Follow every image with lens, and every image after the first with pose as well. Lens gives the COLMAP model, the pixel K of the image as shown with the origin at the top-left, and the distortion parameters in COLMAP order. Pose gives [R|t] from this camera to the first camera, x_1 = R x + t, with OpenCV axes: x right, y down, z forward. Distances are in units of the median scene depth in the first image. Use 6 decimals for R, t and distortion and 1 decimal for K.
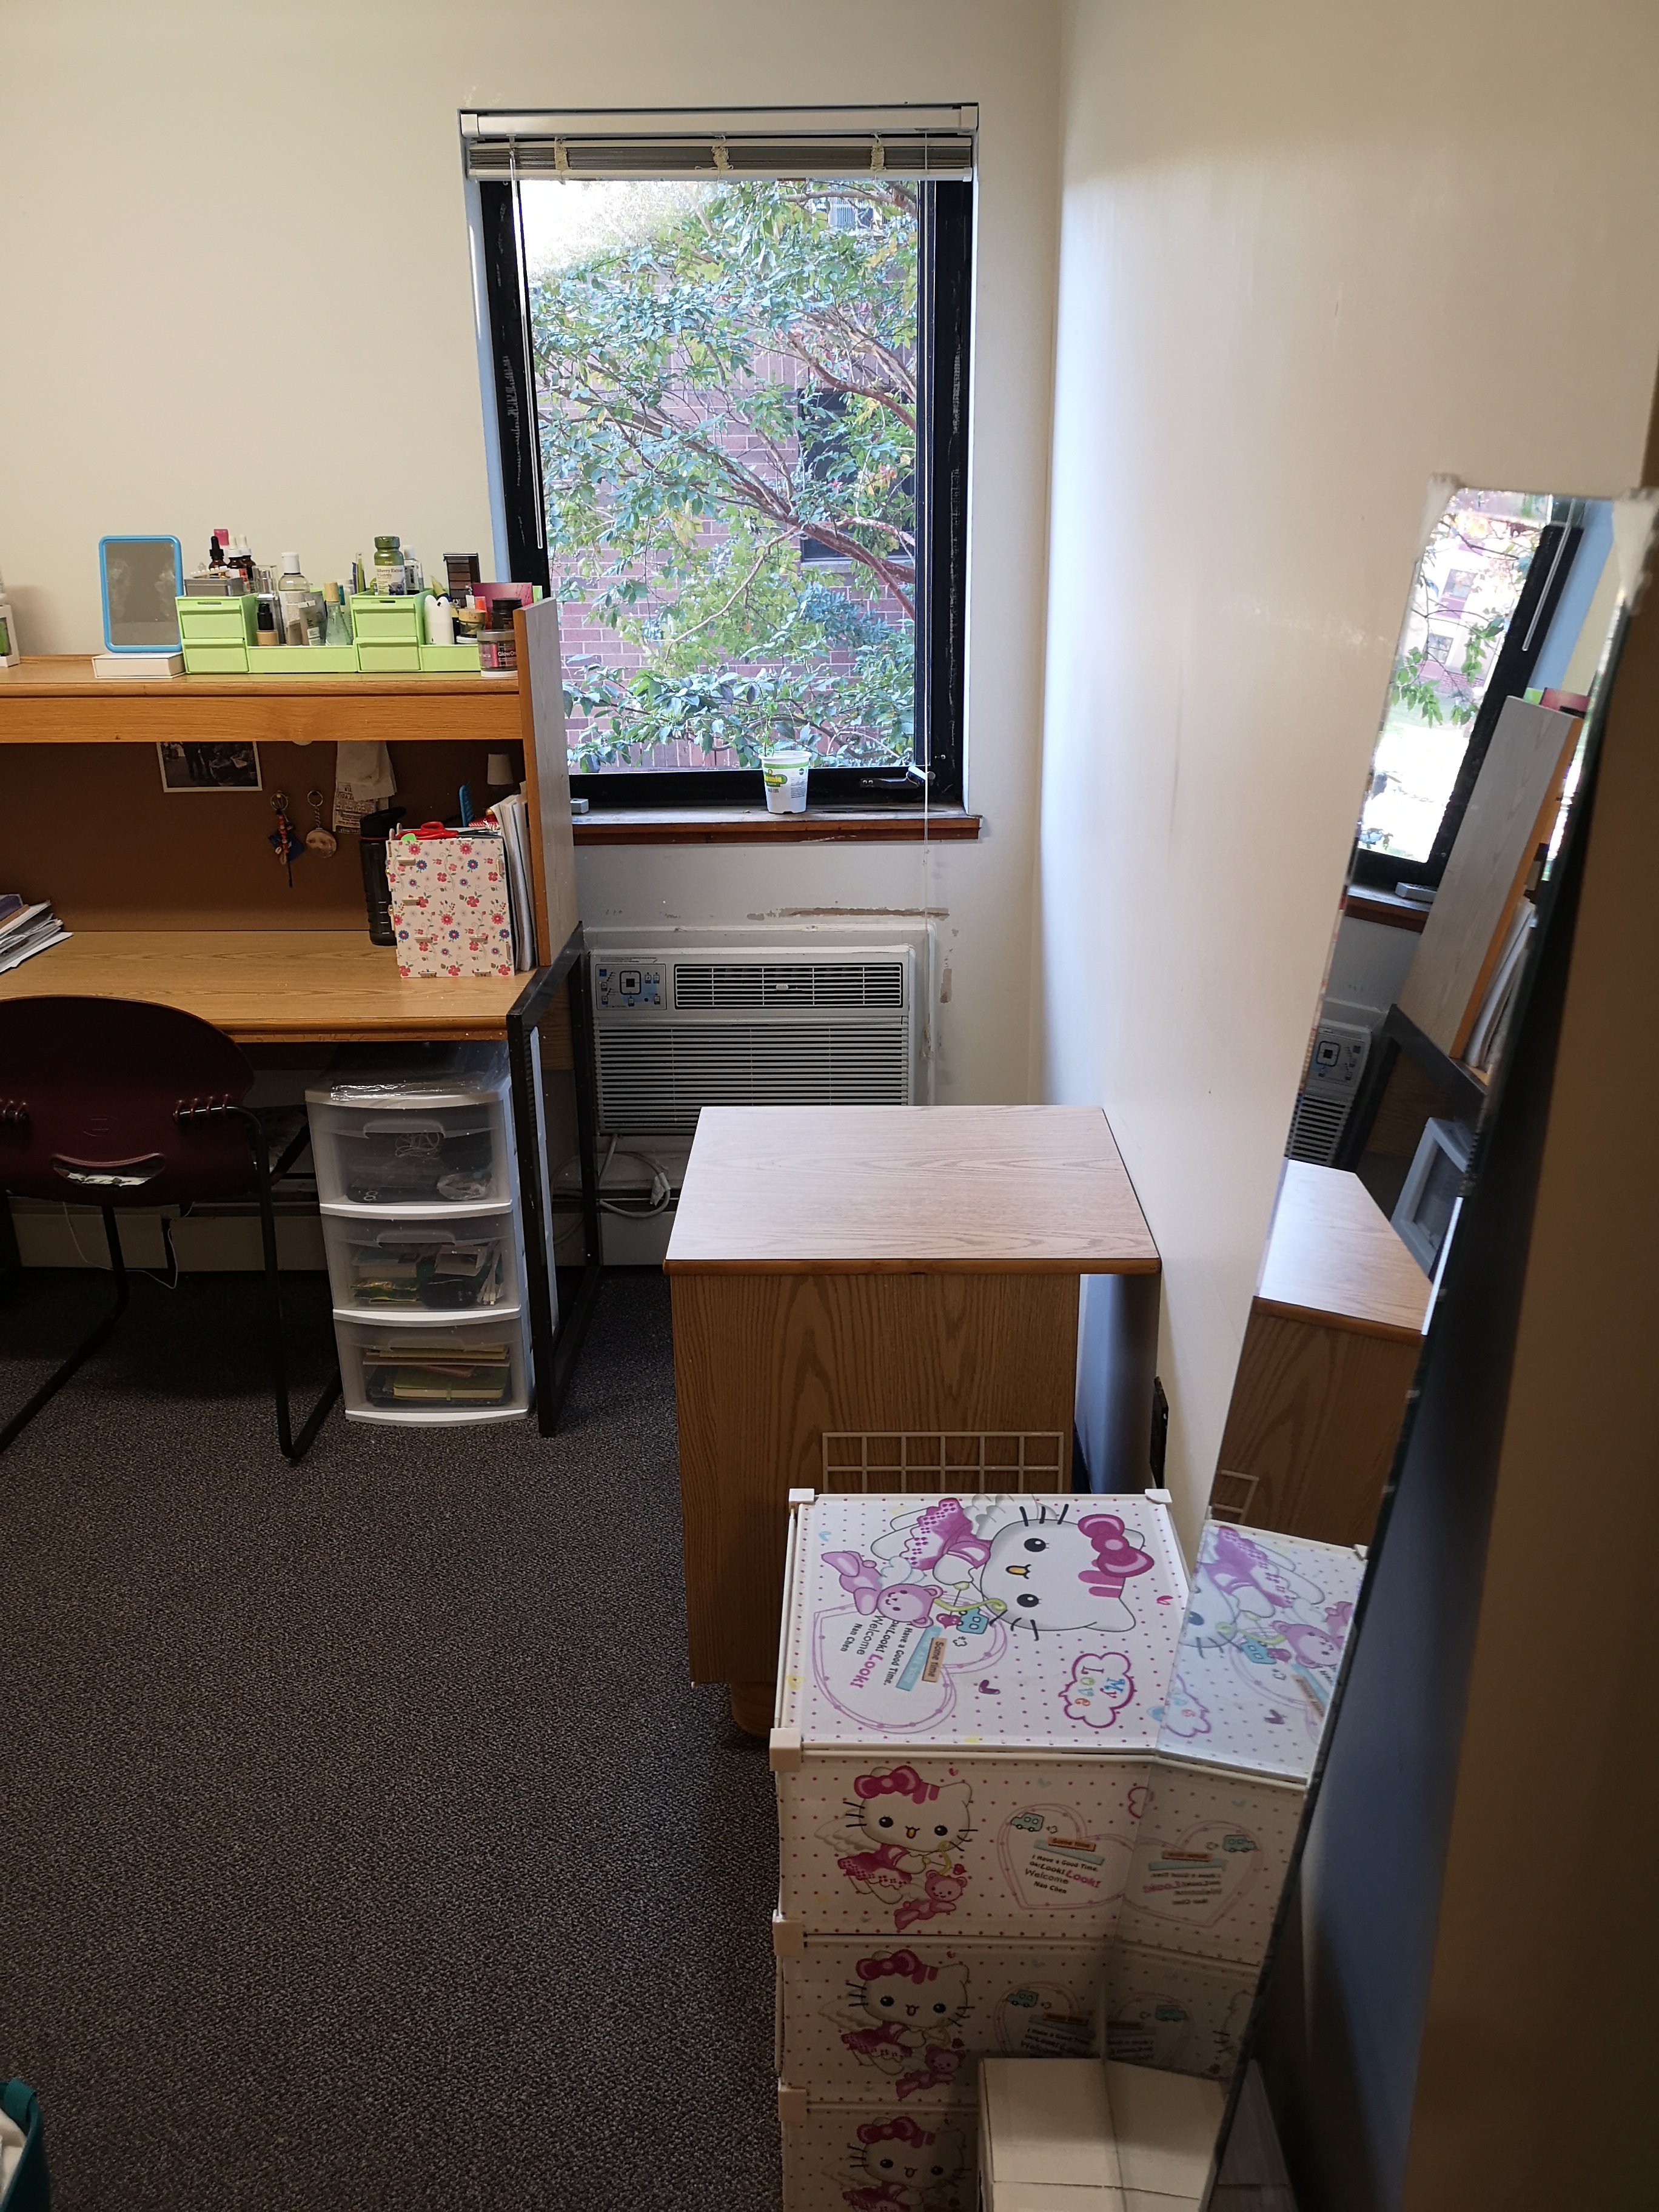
lens RADIAL K [[1702.4, 0, 829.5], [0, 1702.4, 1106.0], [0, 0, 1]] dist [0.078321, -0.078831]
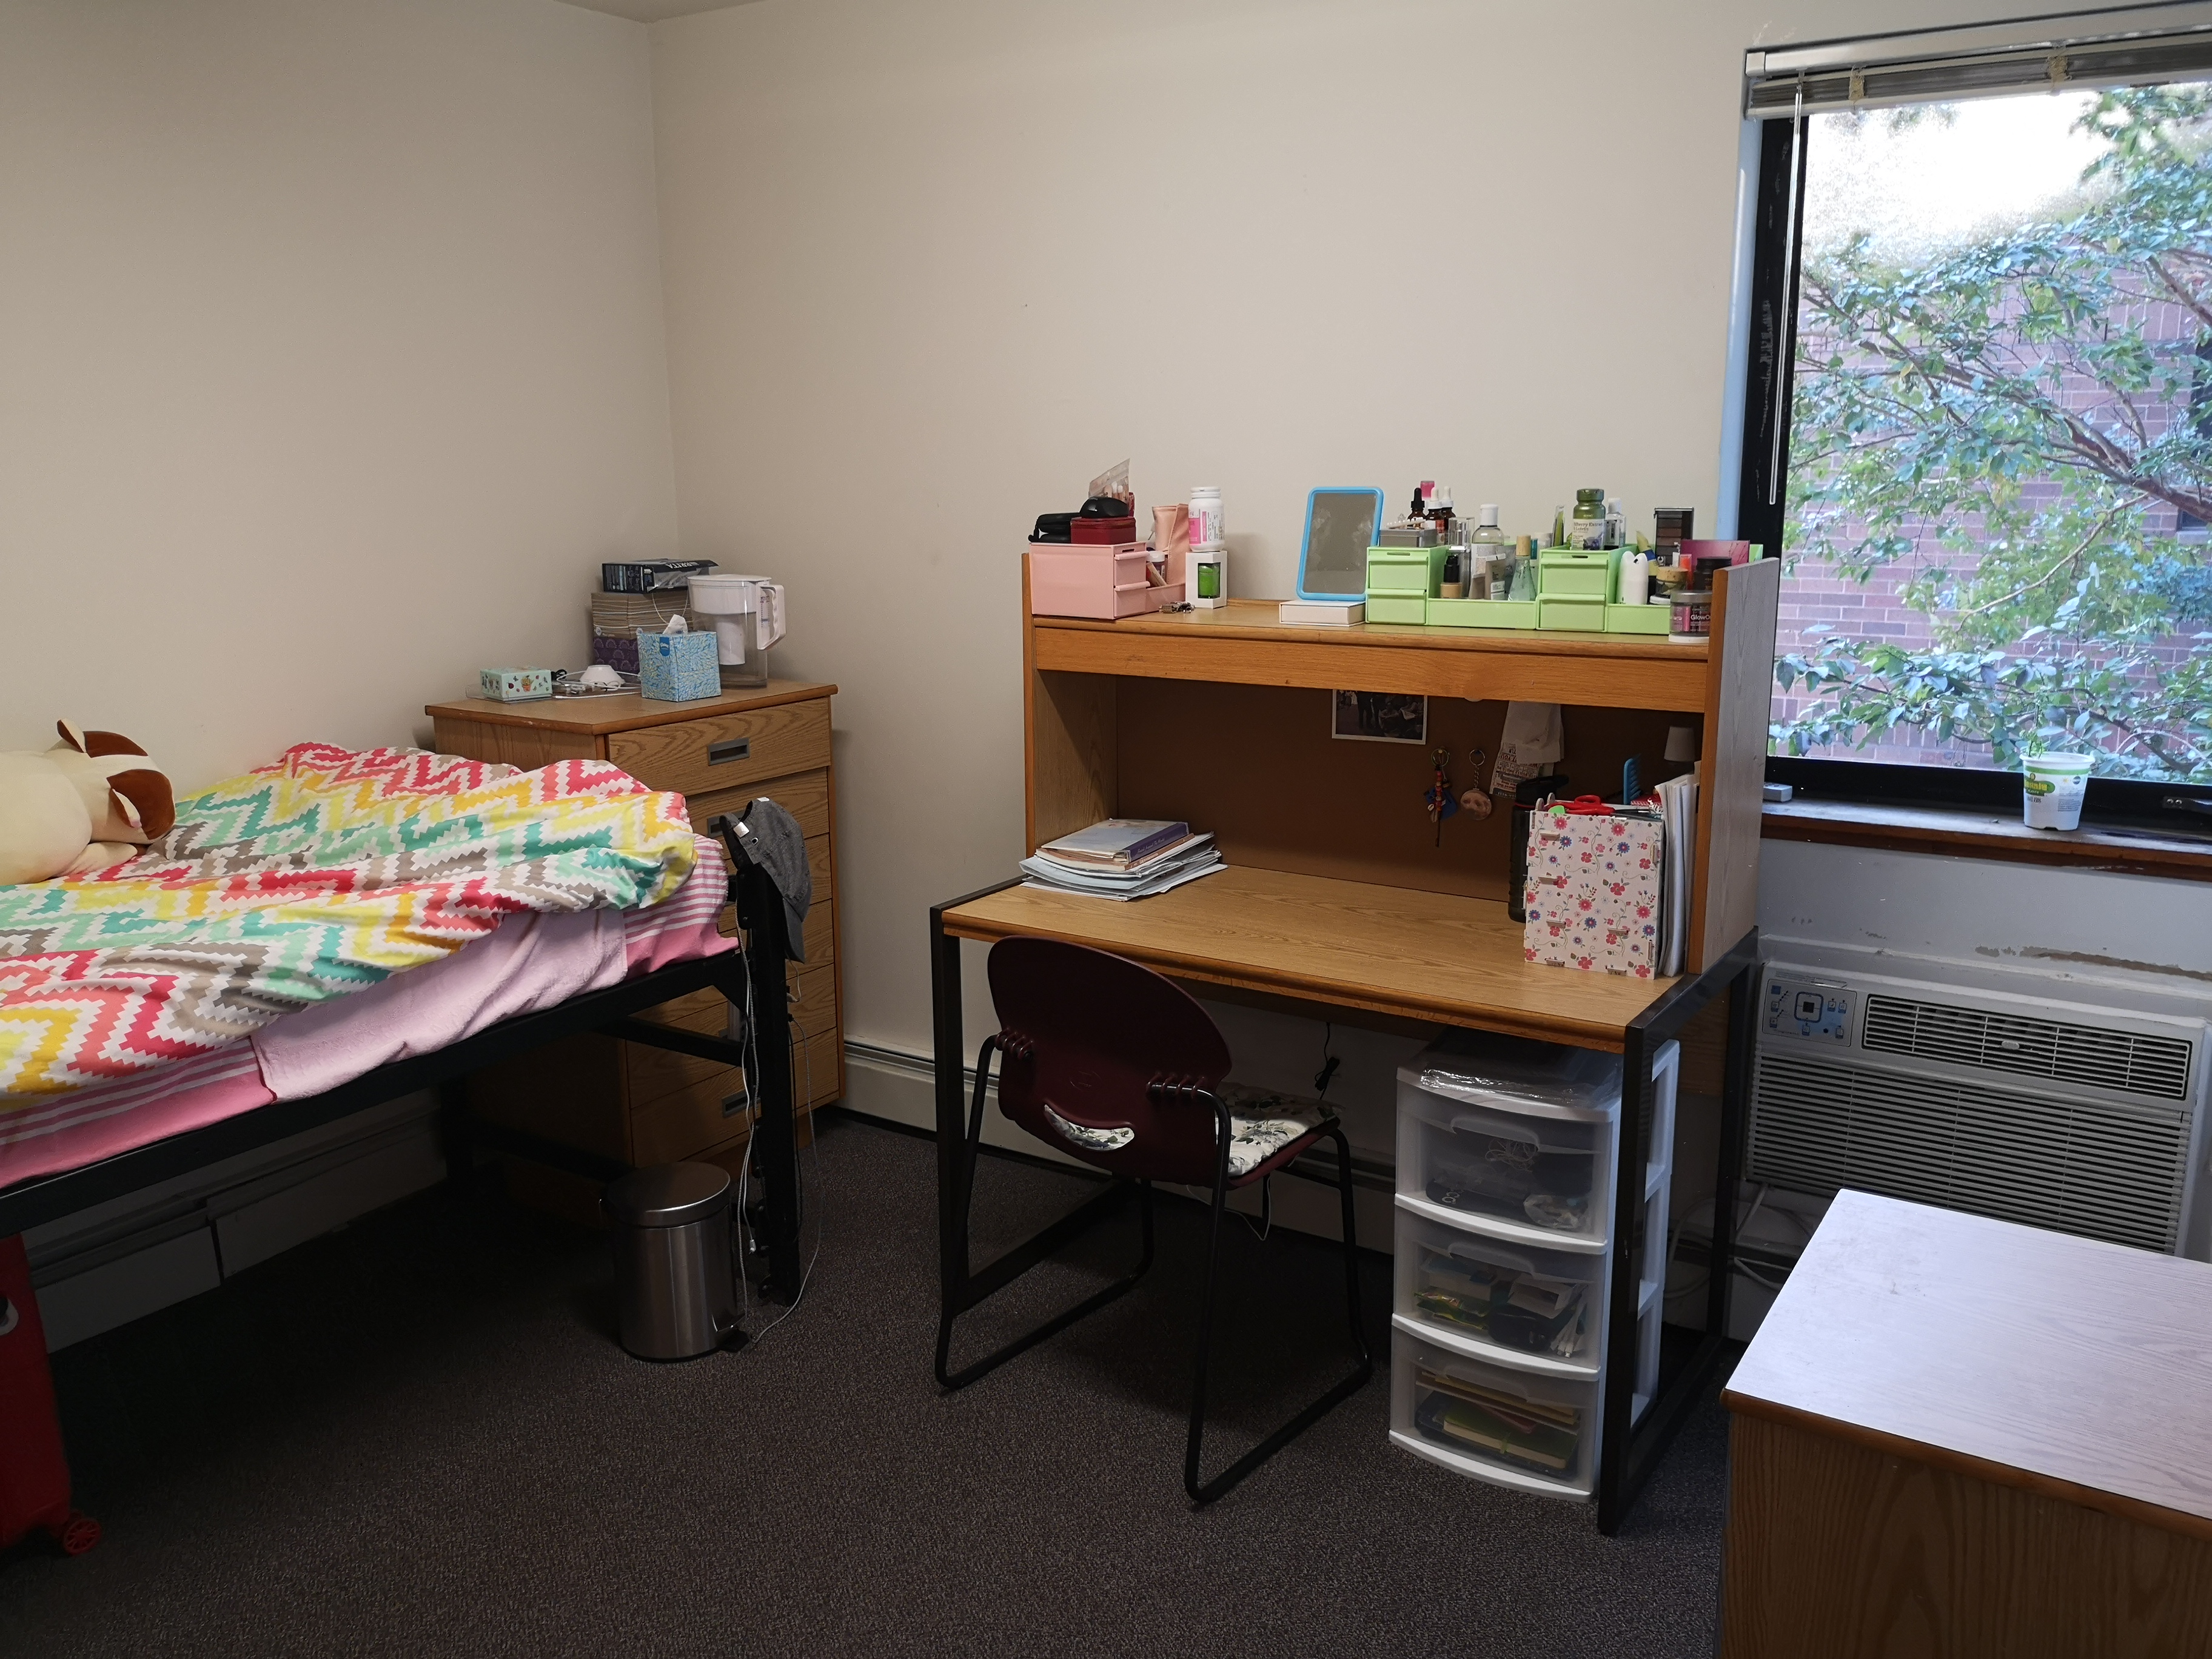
lens RADIAL K [[1733.4, 0, 1106.0], [0, 1733.4, 829.5], [0, 0, 1]] dist [0.041100, -0.099384]
pose [[0.843392, 0.117139, -0.524374, 0.032843], [-0.185122, 0.979541, -0.078929, -0.030397], [0.504400, 0.163642, 0.847822, 0.108514]]
